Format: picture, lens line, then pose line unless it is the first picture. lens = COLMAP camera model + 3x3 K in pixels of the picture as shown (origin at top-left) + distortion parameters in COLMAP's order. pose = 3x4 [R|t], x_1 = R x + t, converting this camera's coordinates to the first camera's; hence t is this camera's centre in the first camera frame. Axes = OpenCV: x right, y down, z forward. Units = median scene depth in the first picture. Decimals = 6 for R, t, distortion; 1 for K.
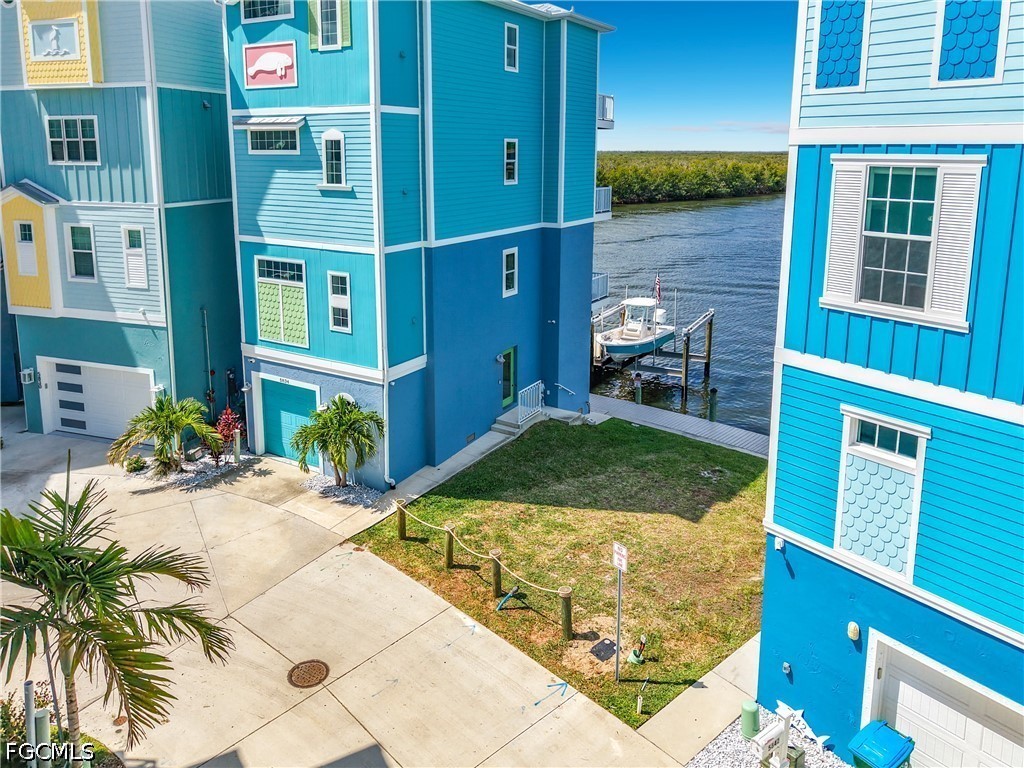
lens RADIAL K [[731.9, 0, 509.4], [0, 731.9, 281.9], [0, 0, 1]] dist [0.026385, -0.004940]
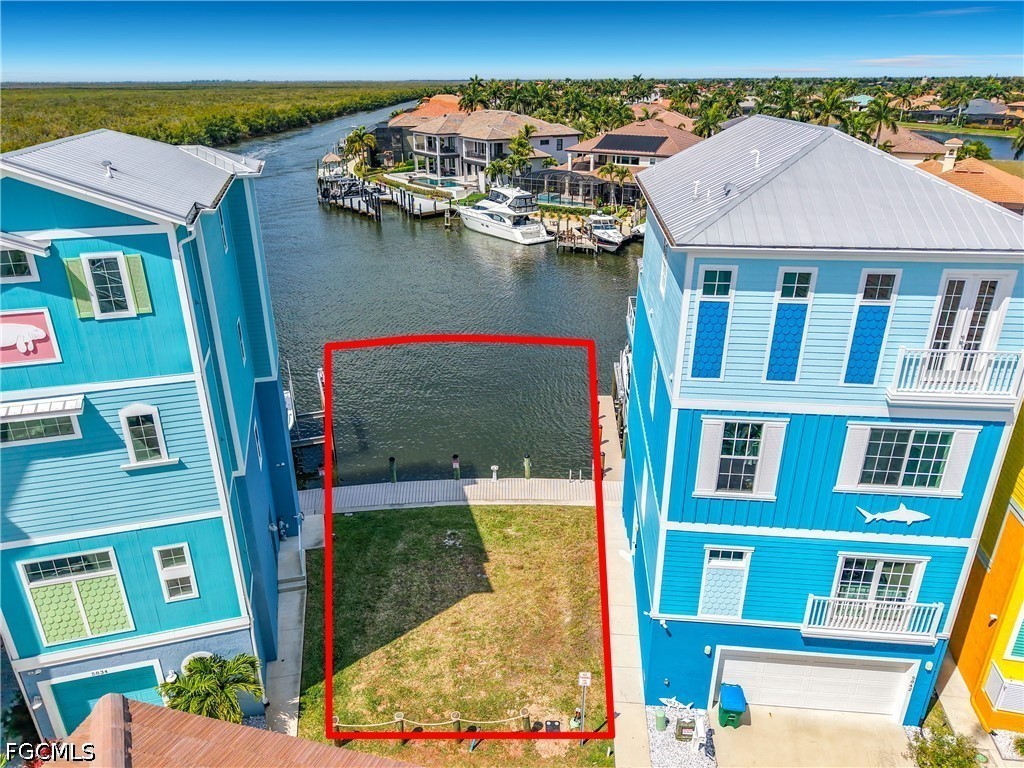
lens RADIAL K [[695.9, 0, 507.4], [0, 695.9, 406.8], [0, 0, 1]] dist [0.025198, 0.000079]
pose [[0.691571, -0.300898, 0.656651, -0.469647], [0.134715, 0.946880, 0.292011, -0.377584], [-0.709635, -0.113485, 0.695370, 0.125496]]
